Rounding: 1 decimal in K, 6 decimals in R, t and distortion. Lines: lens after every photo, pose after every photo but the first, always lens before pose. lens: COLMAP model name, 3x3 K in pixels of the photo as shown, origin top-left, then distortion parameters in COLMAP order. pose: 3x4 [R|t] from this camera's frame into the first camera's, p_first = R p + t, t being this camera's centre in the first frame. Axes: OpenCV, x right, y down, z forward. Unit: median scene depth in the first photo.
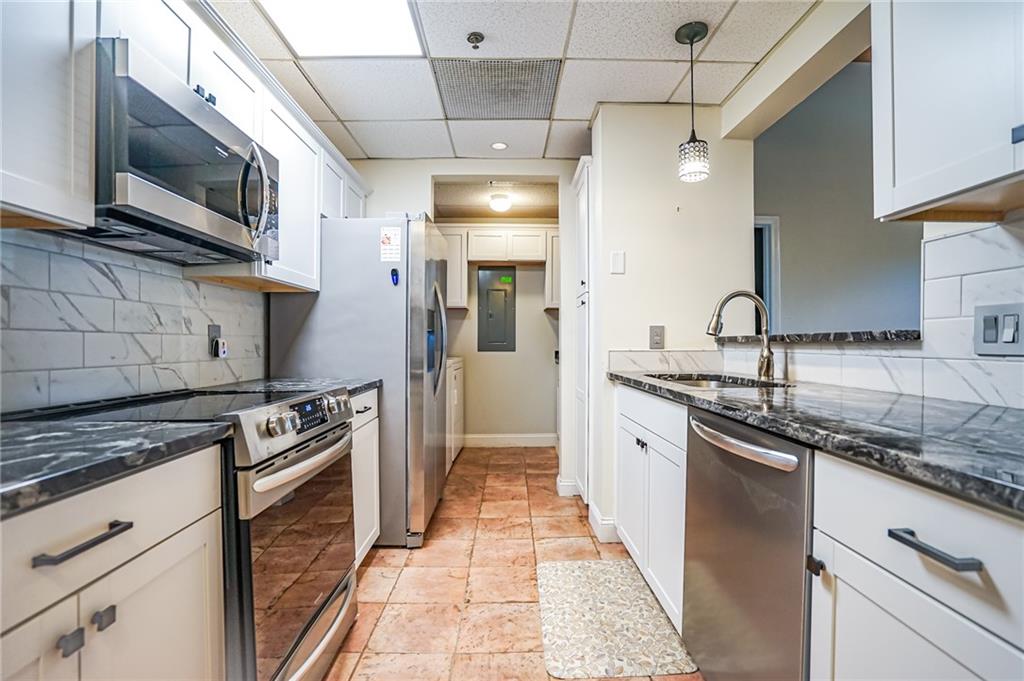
lens RADIAL K [[480.1, 0, 514.6], [0, 480.1, 344.6], [0, 0, 1]] dist [-0.054396, 0.016909]
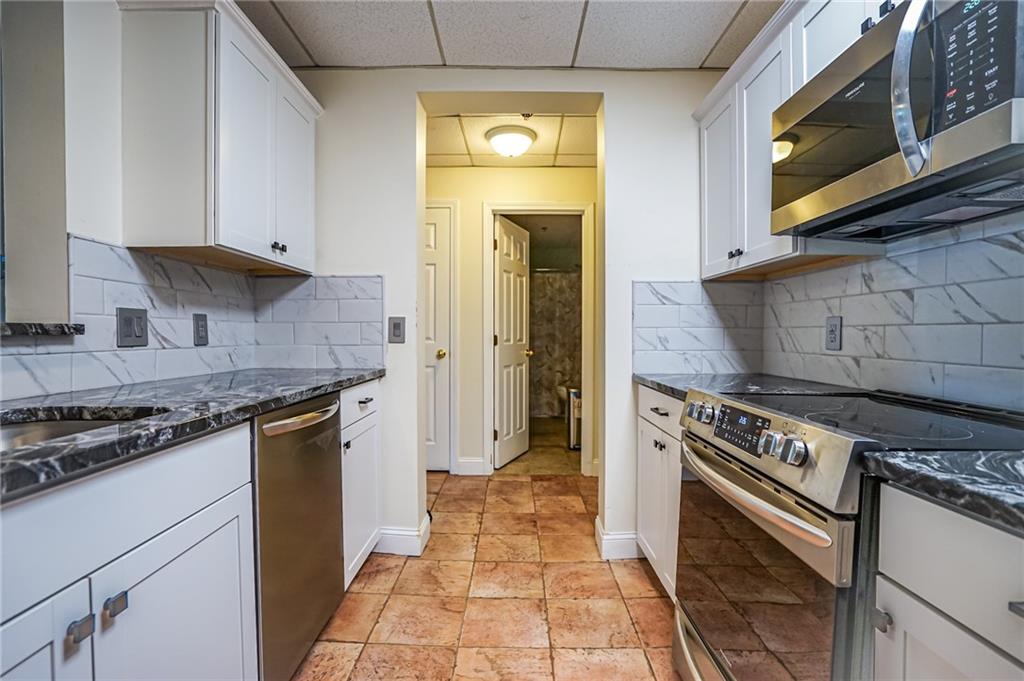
lens RADIAL K [[480.1, 0, 507.6], [0, 480.1, 339.9], [0, 0, 1]] dist [-0.054396, 0.016909]
pose [[-0.999779, 0.000859, 0.020990, -0.068956], [0.001138, 0.999911, 0.013301, -0.010146], [-0.020977, 0.013322, -0.999691, 1.866694]]
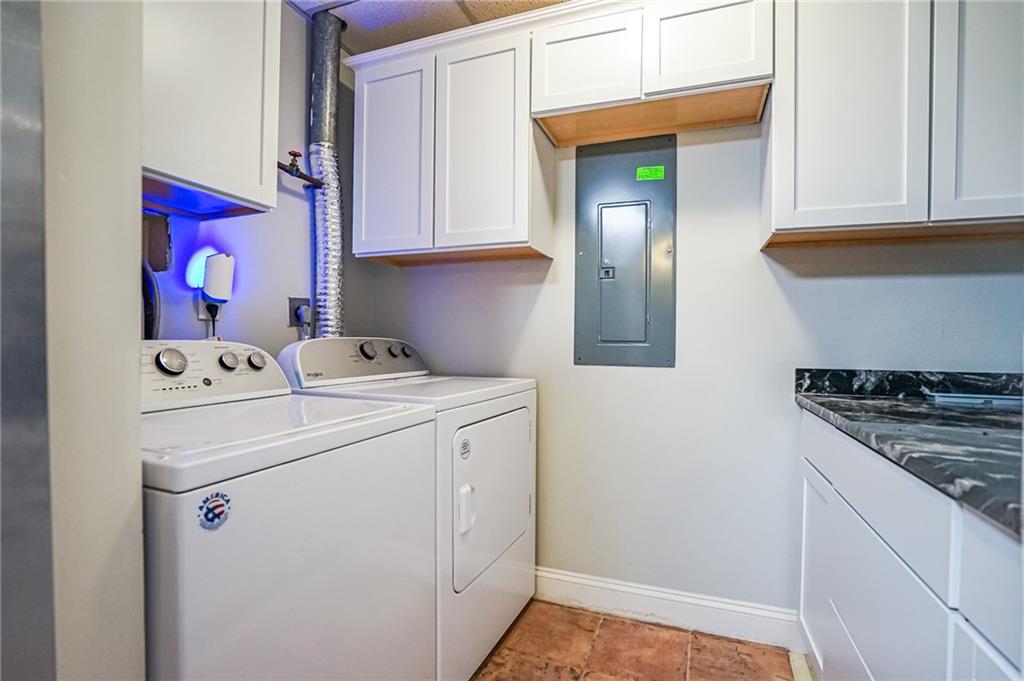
lens RADIAL K [[480.1, 0, 509.5], [0, 480.1, 341.9], [0, 0, 1]] dist [-0.054396, 0.016909]
pose [[0.929431, 0.010358, -0.368849, 0.019824], [-0.009653, 0.999946, 0.003758, -0.004977], [0.368869, 0.000068, 0.929482, 0.632617]]
